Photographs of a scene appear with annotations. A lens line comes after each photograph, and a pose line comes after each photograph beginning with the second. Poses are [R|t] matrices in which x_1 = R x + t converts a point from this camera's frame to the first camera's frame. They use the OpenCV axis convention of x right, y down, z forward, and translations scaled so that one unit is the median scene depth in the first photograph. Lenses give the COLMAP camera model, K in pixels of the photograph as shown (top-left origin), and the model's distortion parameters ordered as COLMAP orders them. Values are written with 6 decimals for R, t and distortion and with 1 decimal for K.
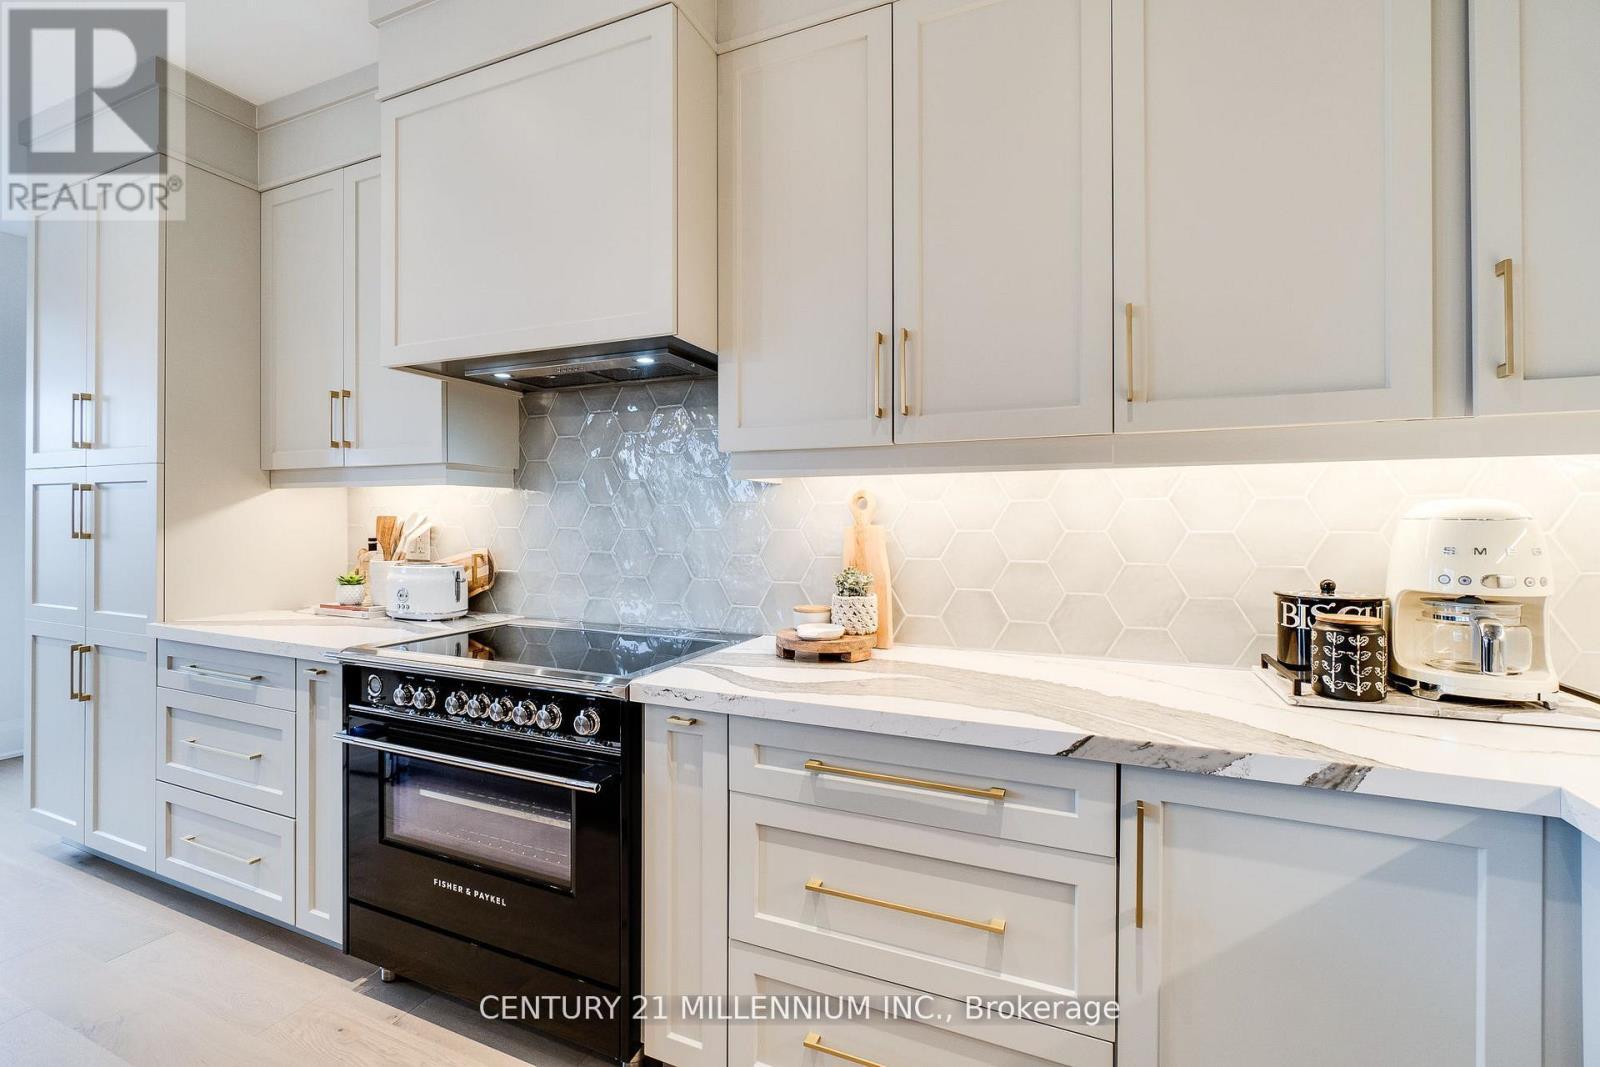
lens RADIAL K [[702.4, 0, 789.8], [0, 702.4, 519.8], [0, 0, 1]] dist [-0.003531, 0.003464]
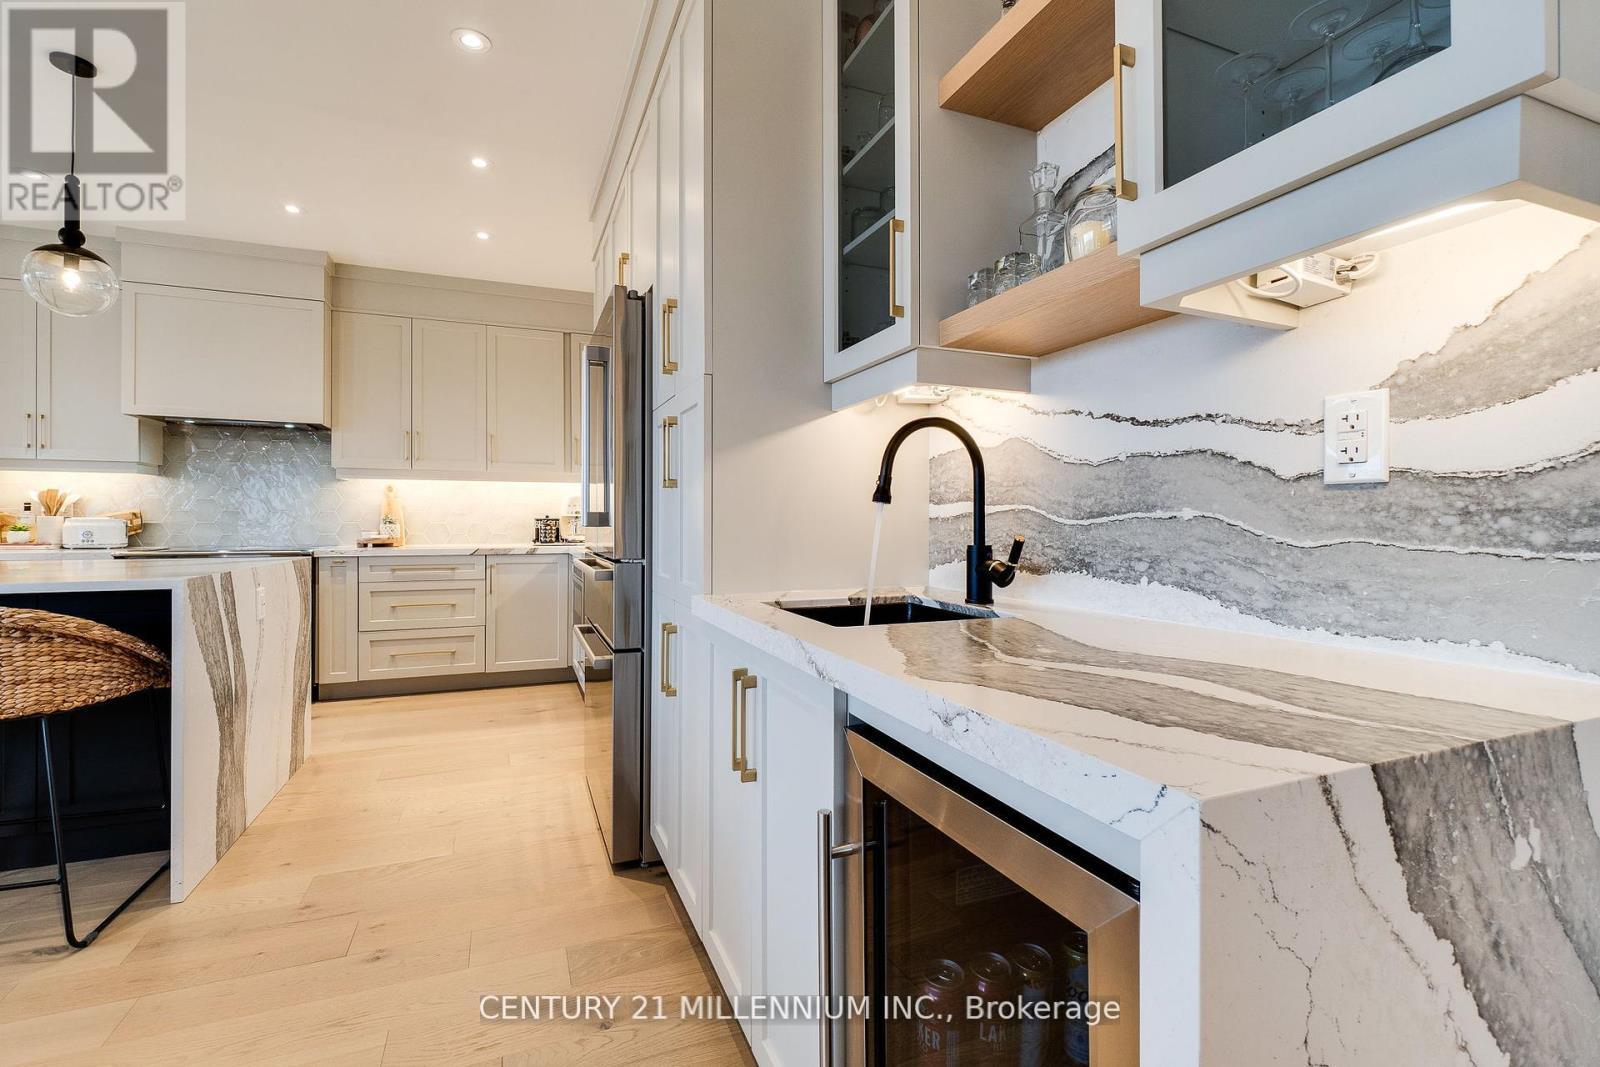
lens RADIAL K [[702.4, 0, 792.4], [0, 702.4, 523.2], [0, 0, 1]] dist [-0.003531, 0.003464]
pose [[0.700123, -0.002593, 0.714017, -0.738881], [0.001384, 0.999996, 0.002276, 0.100200], [-0.714021, -0.000605, 0.700125, -1.934535]]
